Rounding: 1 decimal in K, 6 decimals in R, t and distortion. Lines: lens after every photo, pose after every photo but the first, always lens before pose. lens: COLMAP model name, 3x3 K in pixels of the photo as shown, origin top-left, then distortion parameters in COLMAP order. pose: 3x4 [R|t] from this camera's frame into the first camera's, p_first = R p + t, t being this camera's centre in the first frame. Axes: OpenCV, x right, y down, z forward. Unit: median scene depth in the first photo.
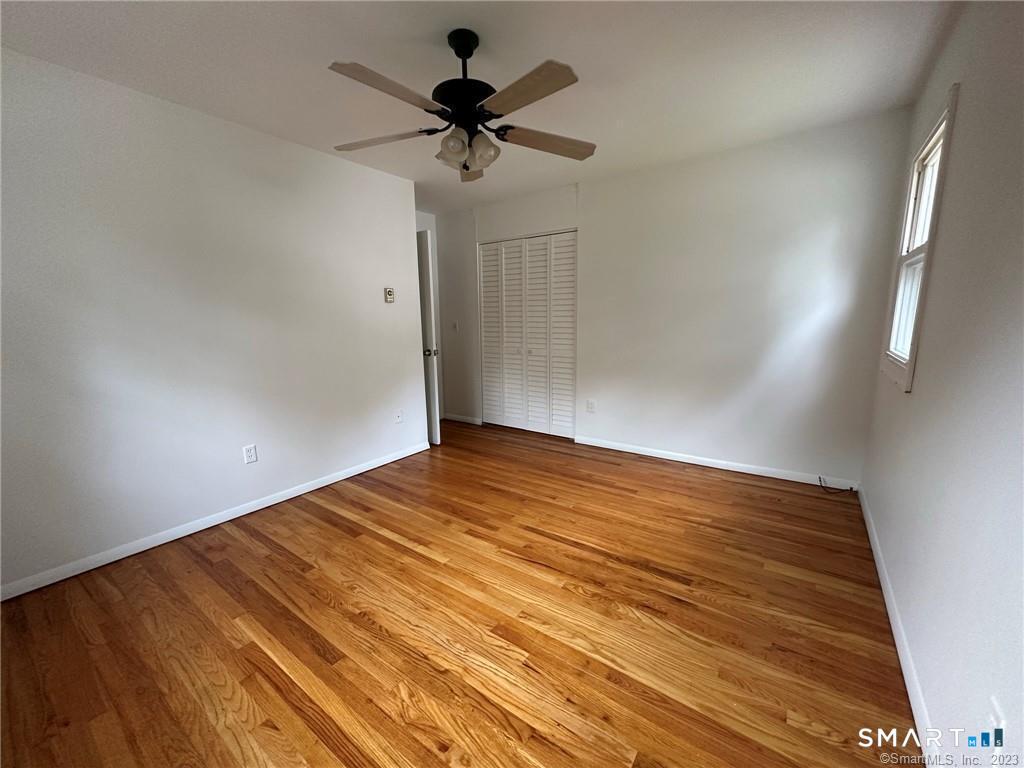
lens RADIAL K [[410.2, 0, 512.6], [0, 410.2, 383.4], [0, 0, 1]] dist [-0.001189, -0.000448]
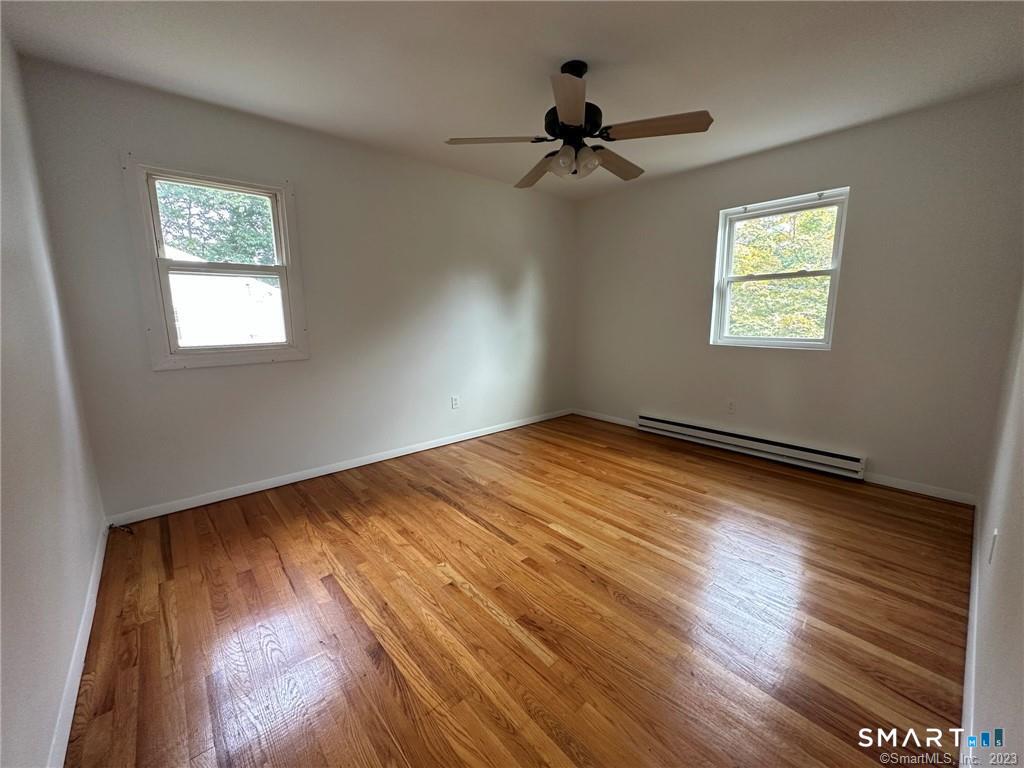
lens RADIAL K [[410.2, 0, 513.7], [0, 410.2, 381.1], [0, 0, 1]] dist [-0.001189, -0.000448]
pose [[-0.973731, -0.020849, 0.226745, -0.172671], [0.056842, 0.942015, 0.330721, -0.300647], [-0.220492, 0.334922, -0.916084, 1.835485]]
